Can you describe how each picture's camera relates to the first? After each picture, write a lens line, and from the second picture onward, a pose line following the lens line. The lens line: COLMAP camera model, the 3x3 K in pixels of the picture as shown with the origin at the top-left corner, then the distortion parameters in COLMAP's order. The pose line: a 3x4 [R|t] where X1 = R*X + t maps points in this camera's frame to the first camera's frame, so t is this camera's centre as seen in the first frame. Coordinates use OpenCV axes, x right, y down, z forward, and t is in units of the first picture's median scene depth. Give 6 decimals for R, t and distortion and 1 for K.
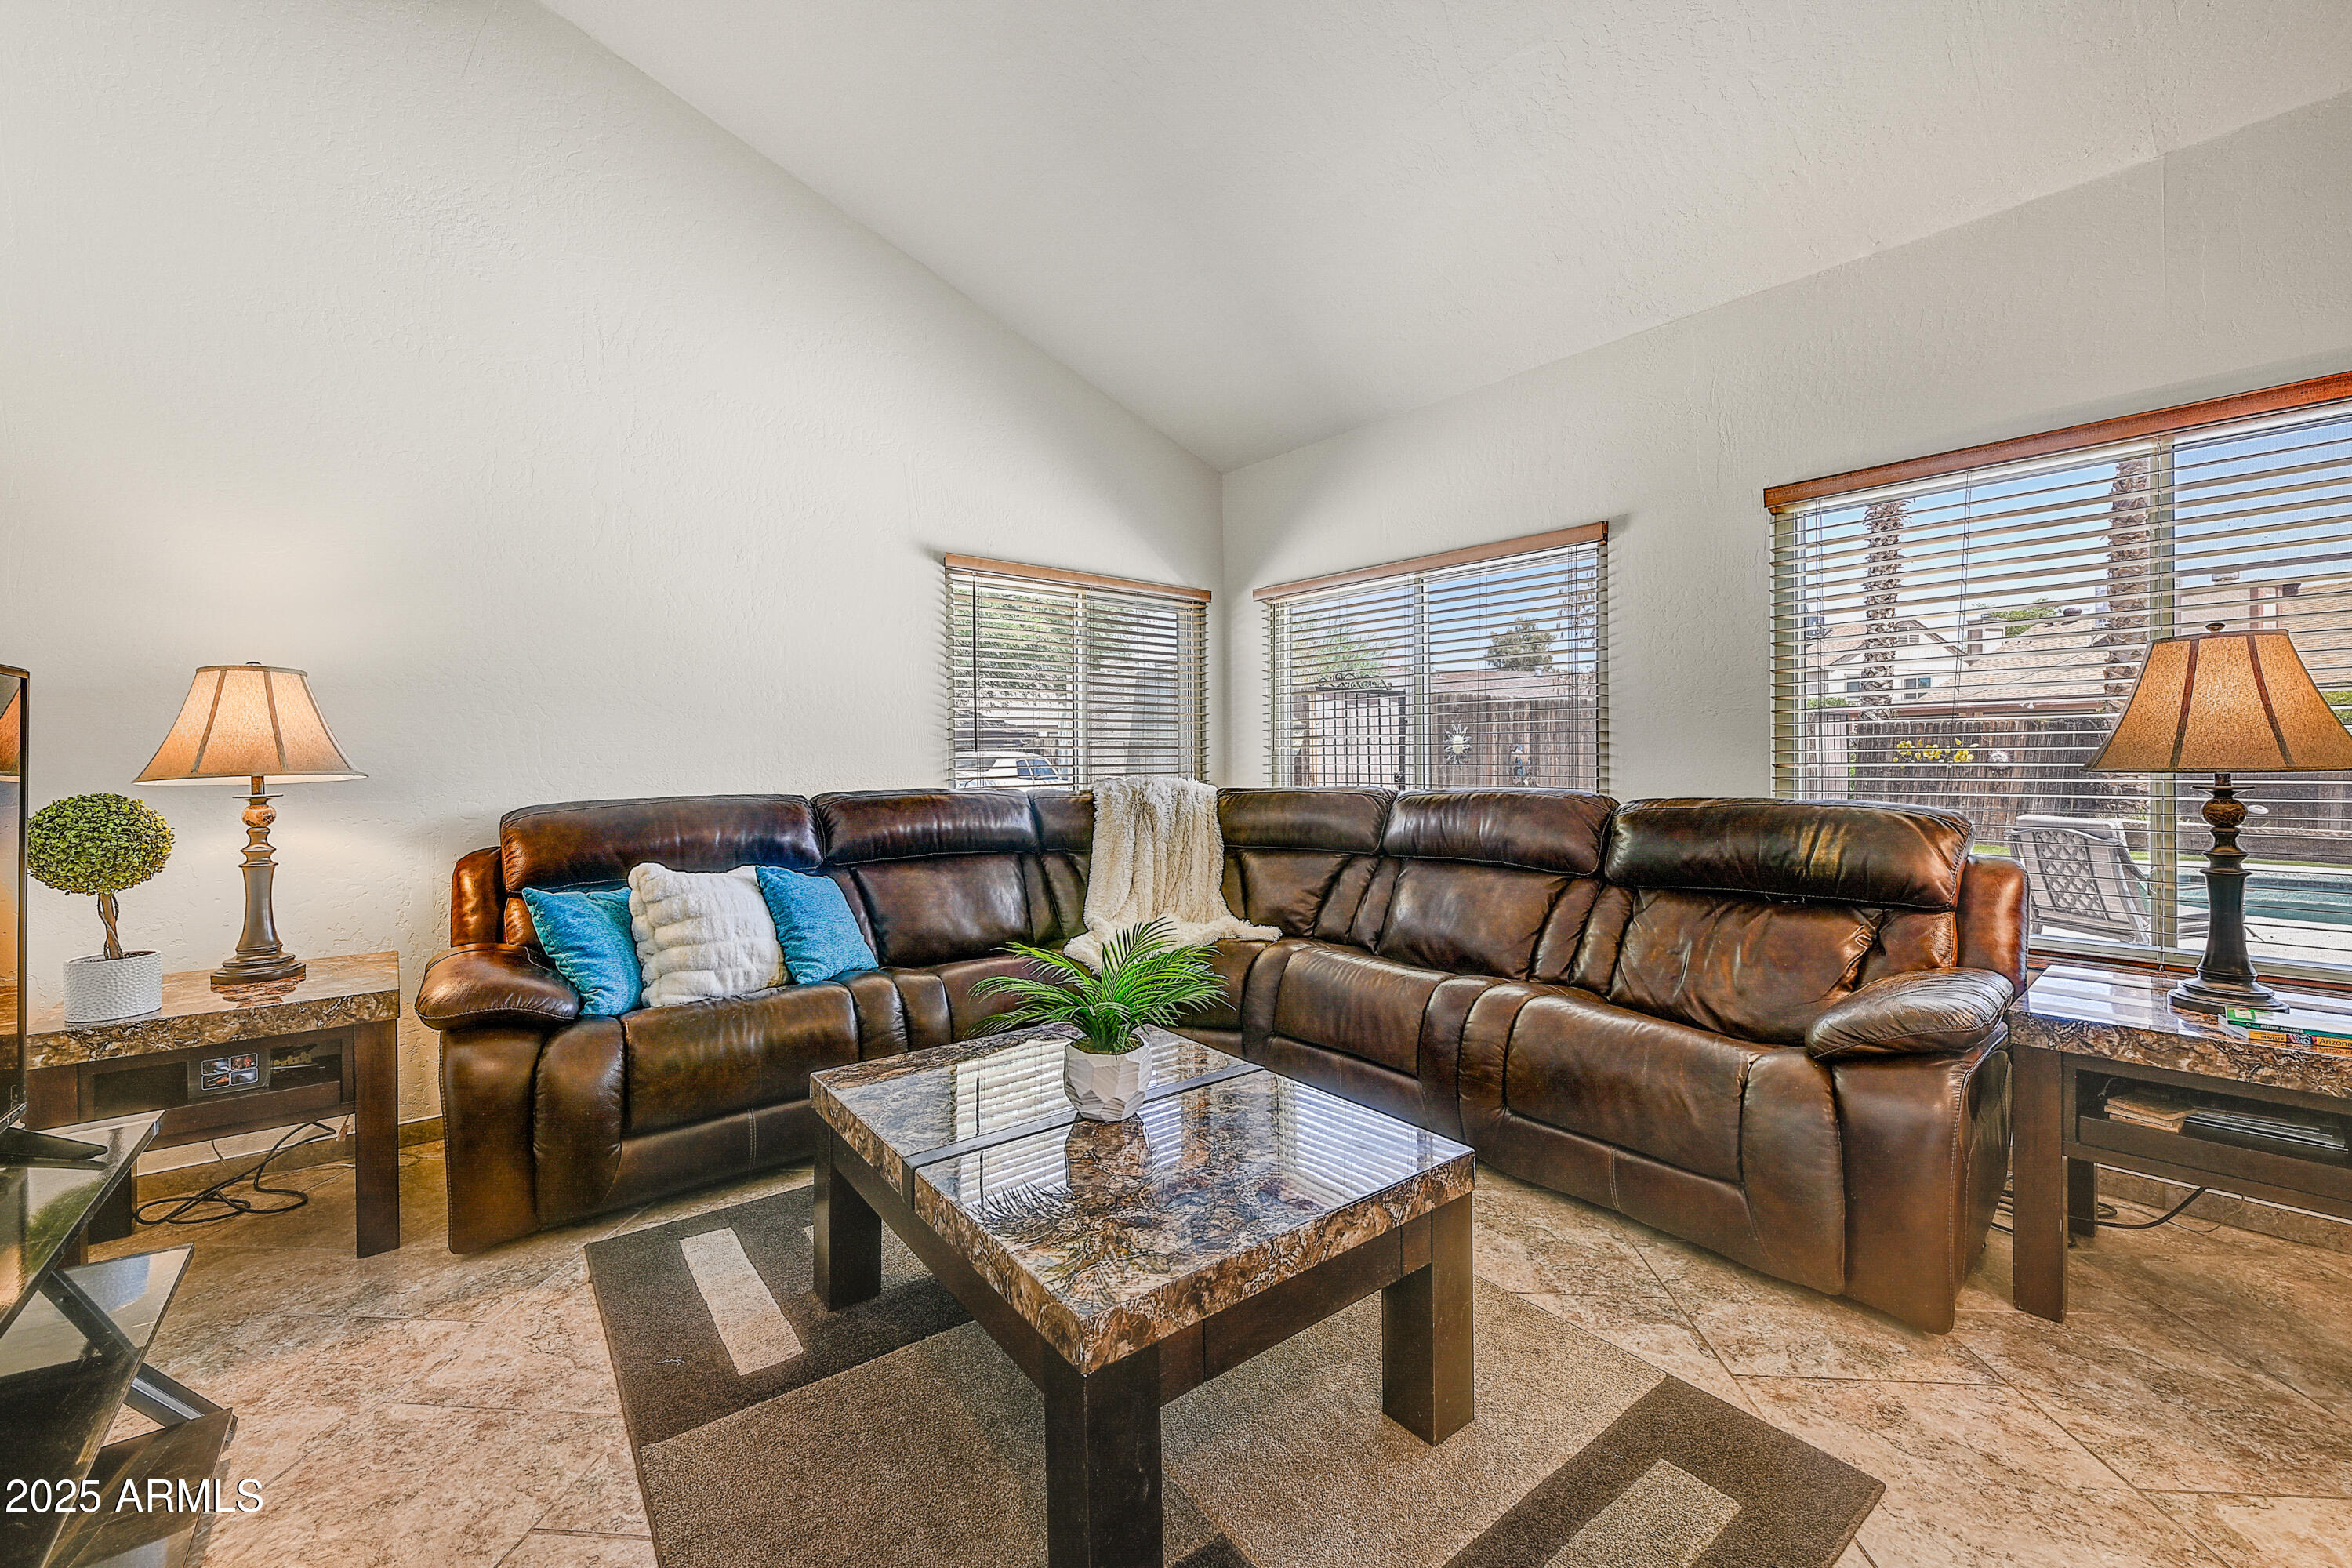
lens RADIAL K [[934.8, 0, 1180.2], [0, 934.8, 759.2], [0, 0, 1]] dist [0.003149, 0.000120]
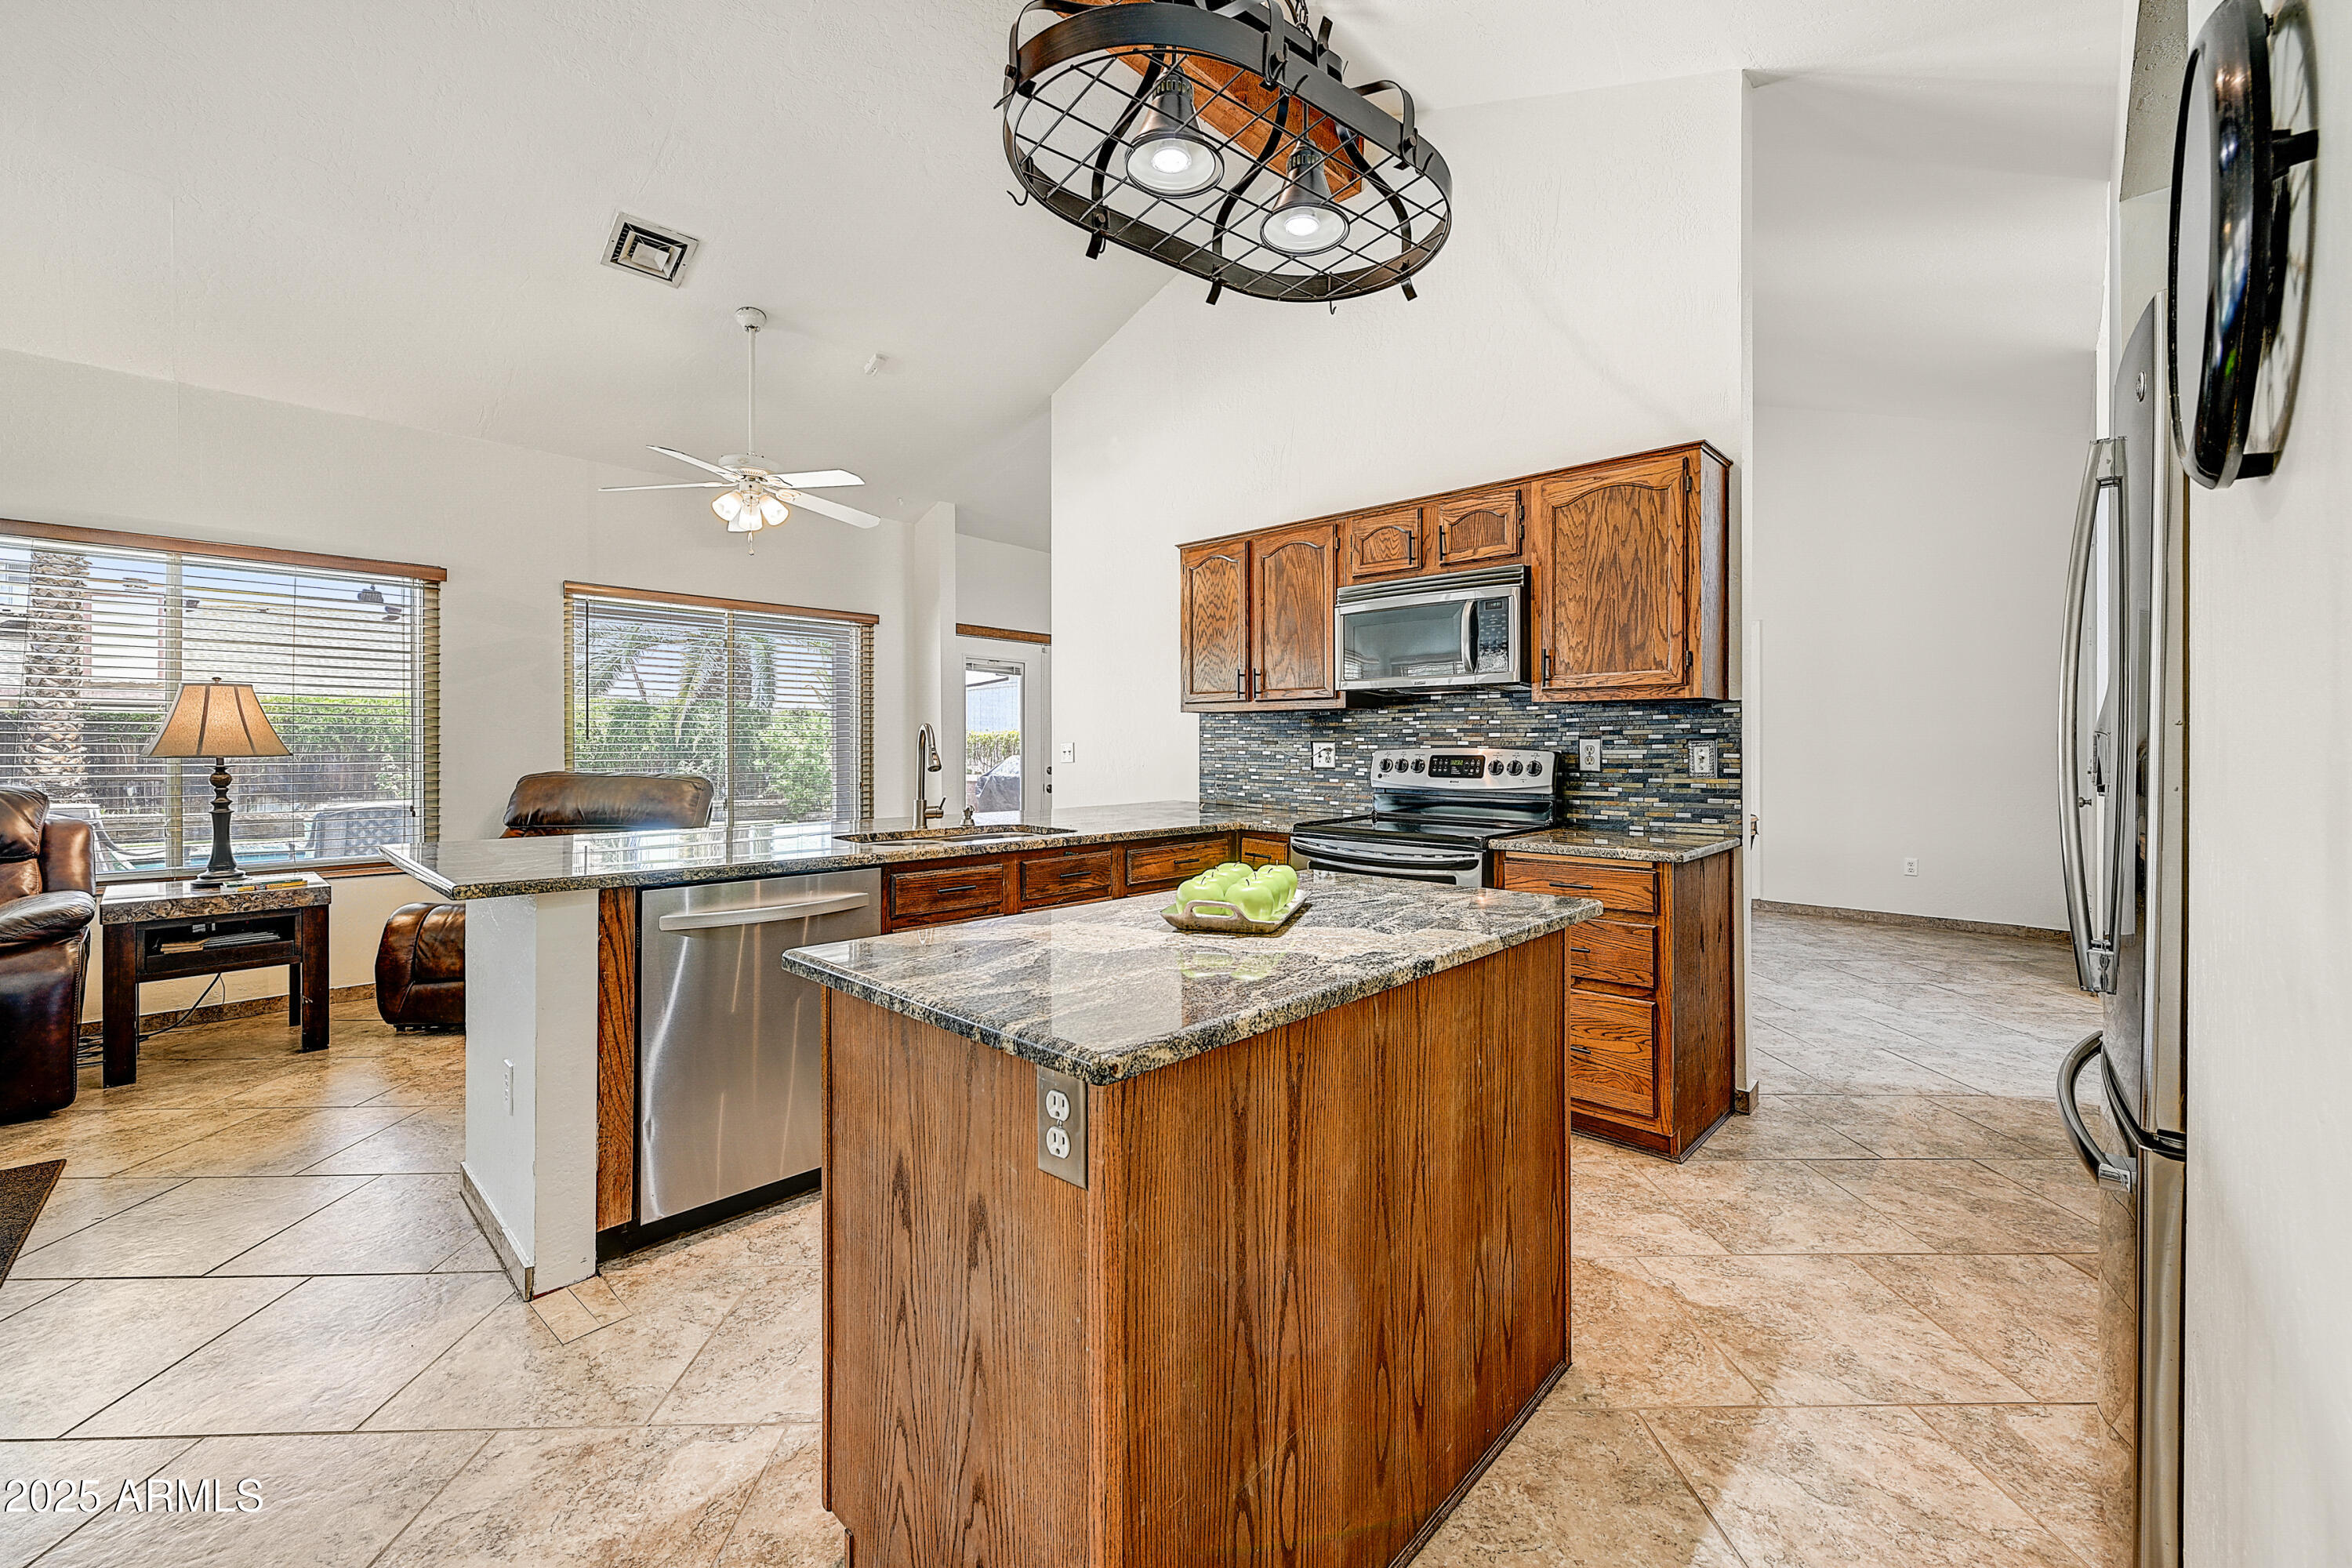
lens RADIAL K [[934.8, 0, 1176.7], [0, 934.8, 750.7], [0, 0, 1]] dist [0.003149, 0.000120]
pose [[-0.113310, 0.003060, 0.993555, -0.900577], [0.001328, 0.999995, -0.002928, 0.007557], [-0.993559, 0.000987, -0.113313, -0.635863]]
